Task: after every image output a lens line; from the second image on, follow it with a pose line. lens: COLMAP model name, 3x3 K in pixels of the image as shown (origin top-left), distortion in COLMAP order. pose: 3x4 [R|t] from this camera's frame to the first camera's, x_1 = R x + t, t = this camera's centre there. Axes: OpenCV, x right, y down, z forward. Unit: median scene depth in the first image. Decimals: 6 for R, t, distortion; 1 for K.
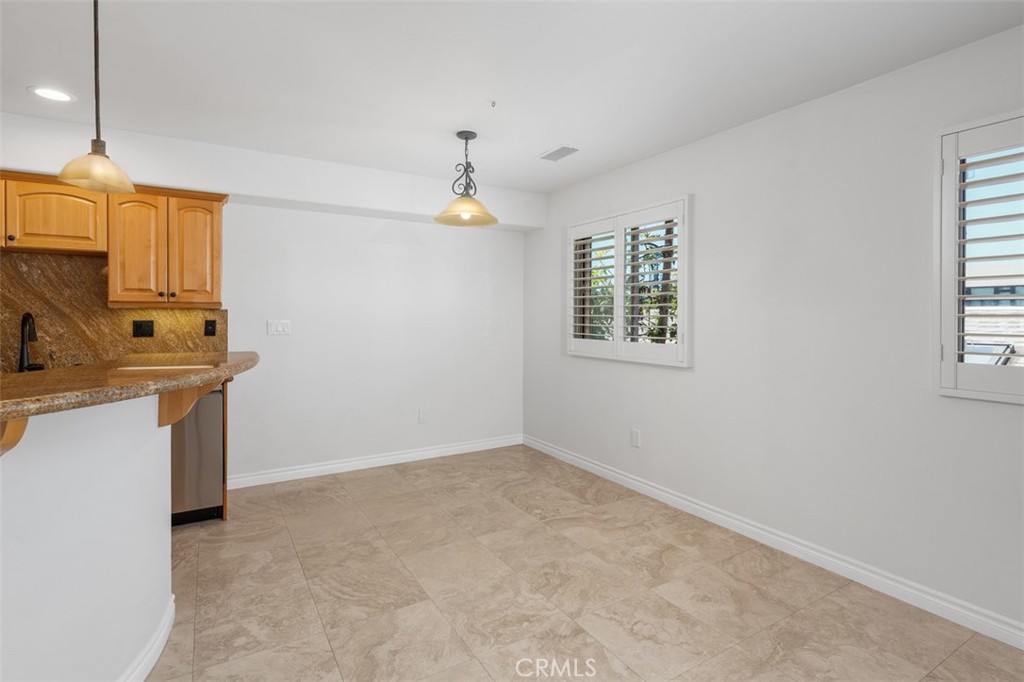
lens RADIAL K [[482.2, 0, 510.2], [0, 482.2, 327.1], [0, 0, 1]] dist [-0.000465, -0.005480]
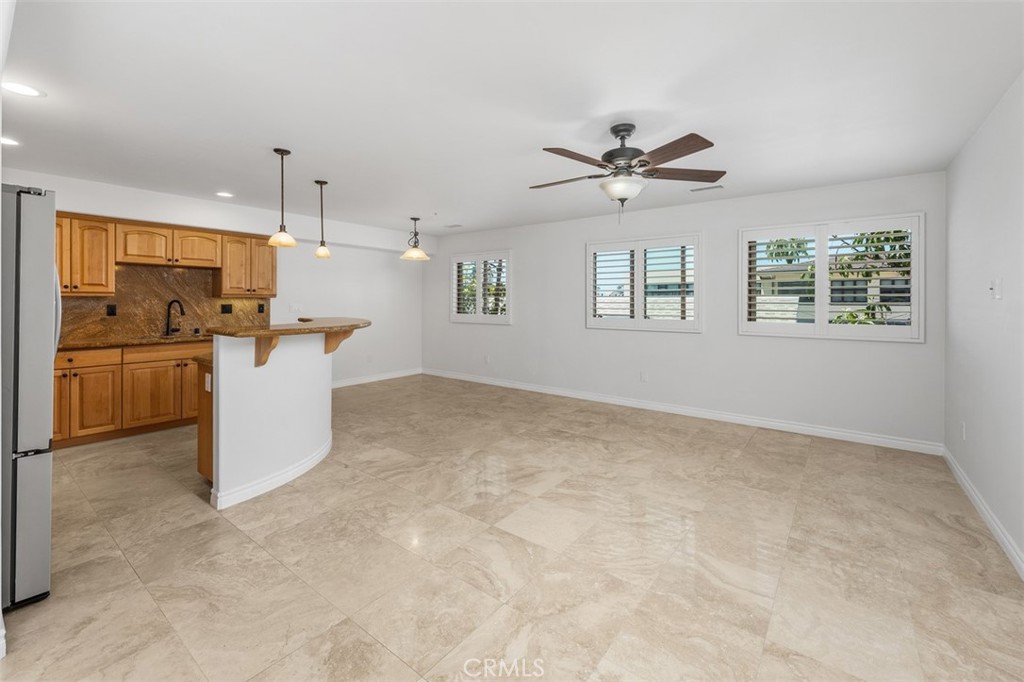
lens RADIAL K [[430.7, 0, 506.5], [0, 430.7, 302.2], [0, 0, 1]] dist [0.002766, 0.000370]
pose [[0.936117, -0.000351, 0.351688, -0.388029], [0.006101, 0.999865, -0.015240, 0.010342], [-0.351635, 0.016412, 0.935993, -0.953501]]
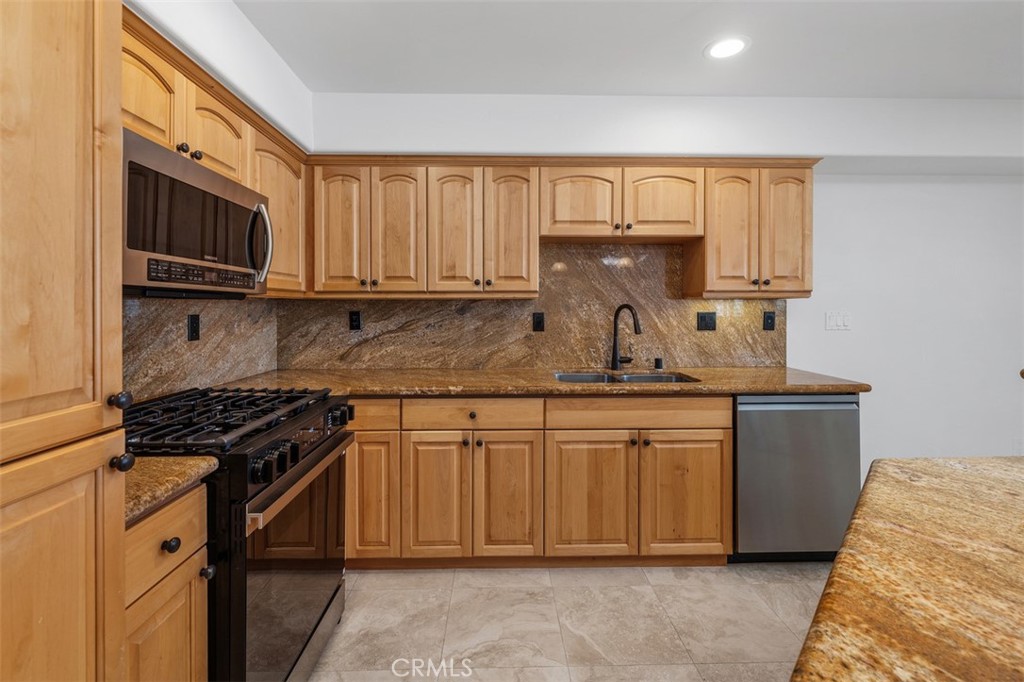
lens RADIAL K [[437.8, 0, 508.8], [0, 437.8, 314.3], [0, 0, 1]] dist [-0.001367, 0.001281]
pose [[0.866971, 0.003876, -0.498344, -0.742482], [-0.005639, 0.999982, -0.002033, -0.006382], [0.498327, 0.004573, 0.866977, 0.106343]]
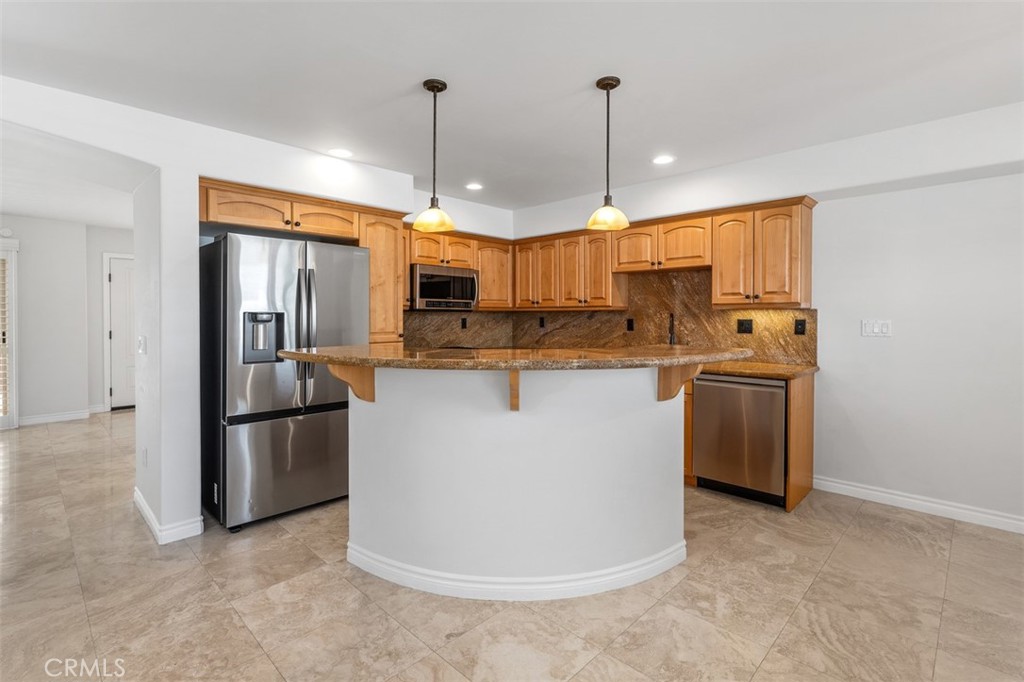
lens RADIAL K [[482.2, 0, 514.4], [0, 482.2, 319.1], [0, 0, 1]] dist [-0.000465, -0.005480]
pose [[0.251794, 0.005277, -0.967766, 0.263786], [-0.017029, 0.999854, 0.001021, -0.006005], [0.967631, 0.016223, 0.251848, 0.170972]]
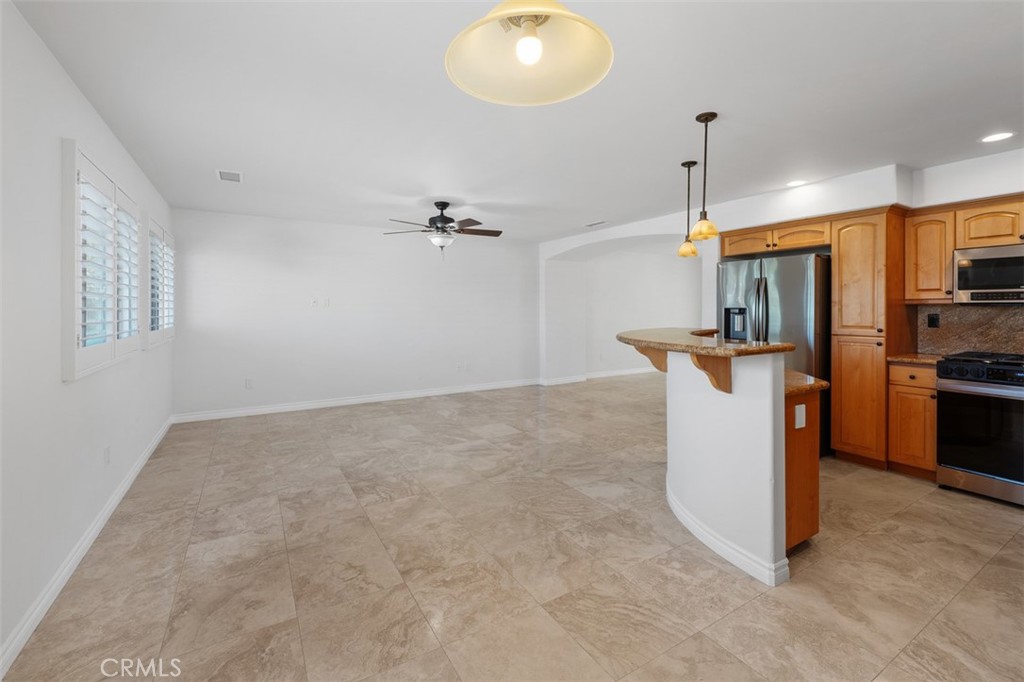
lens RADIAL K [[437.8, 0, 513.7], [0, 437.8, 310.3], [0, 0, 1]] dist [-0.001367, 0.001281]
pose [[-0.999980, -0.004414, -0.004580, -0.077752], [-0.004508, 0.999776, 0.020700, -0.028863], [0.004488, 0.020721, -0.999775, 1.362878]]
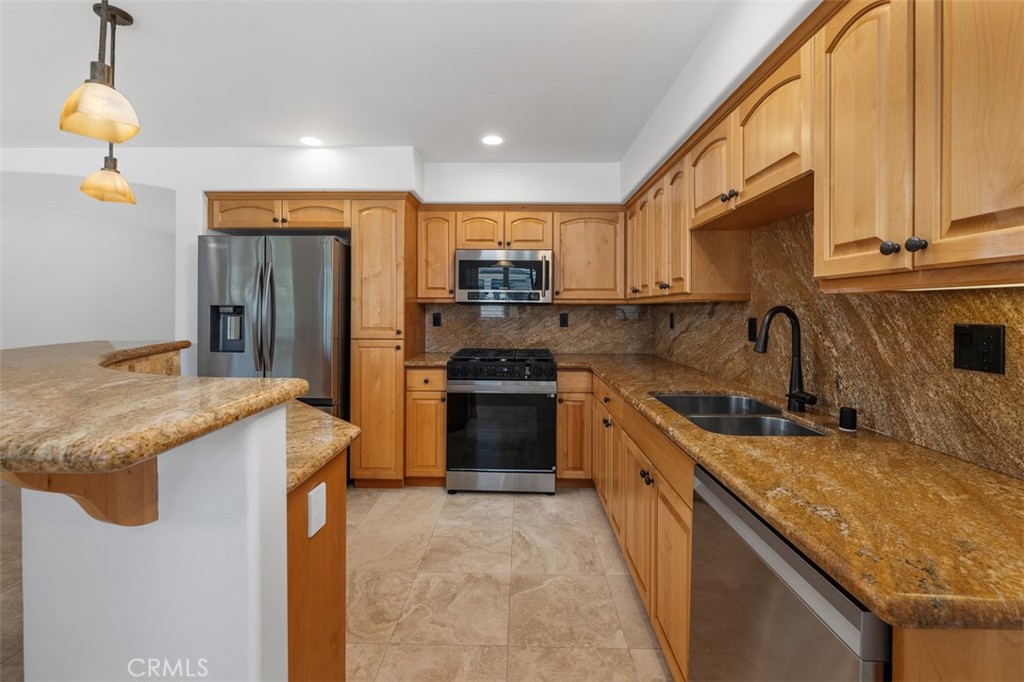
lens RADIAL K [[437.8, 0, 510.3], [0, 437.8, 309.8], [0, 0, 1]] dist [-0.001367, 0.001281]
pose [[-0.536497, -0.004501, -0.843891, -0.334020], [-0.021489, 0.999734, 0.008329, -0.022088], [0.843629, 0.022603, -0.536451, 0.970632]]
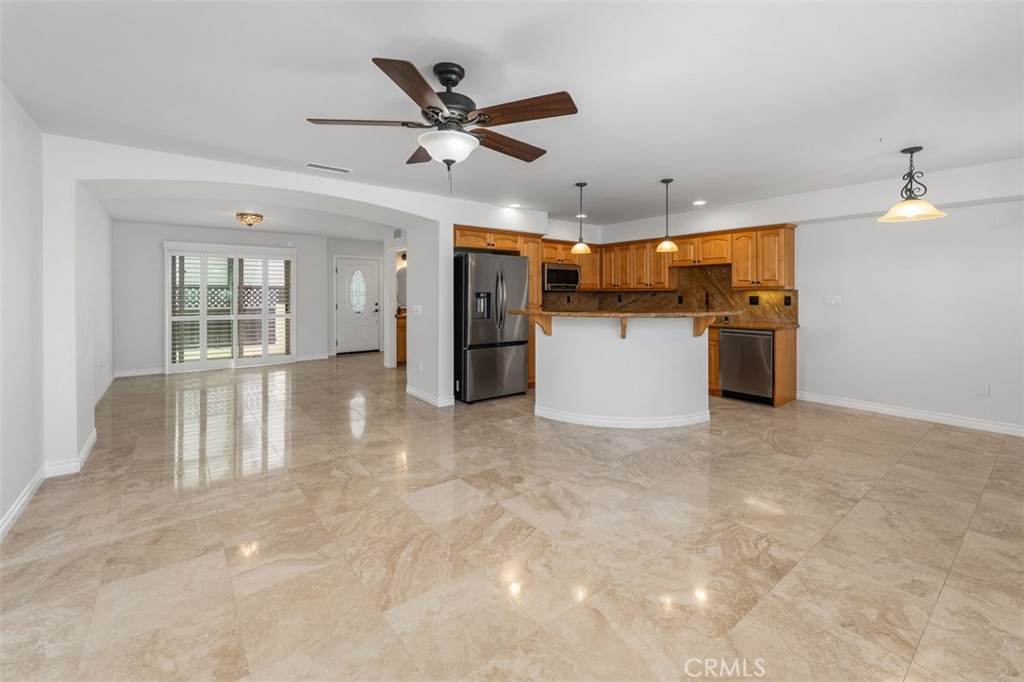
lens RADIAL K [[430.7, 0, 518.2], [0, 430.7, 297.0], [0, 0, 1]] dist [0.002766, 0.000370]
pose [[0.126628, 0.004575, -0.991940, 0.894357], [-0.015731, 0.999873, 0.002603, 0.000125], [0.991826, 0.015275, 0.126683, -0.155465]]
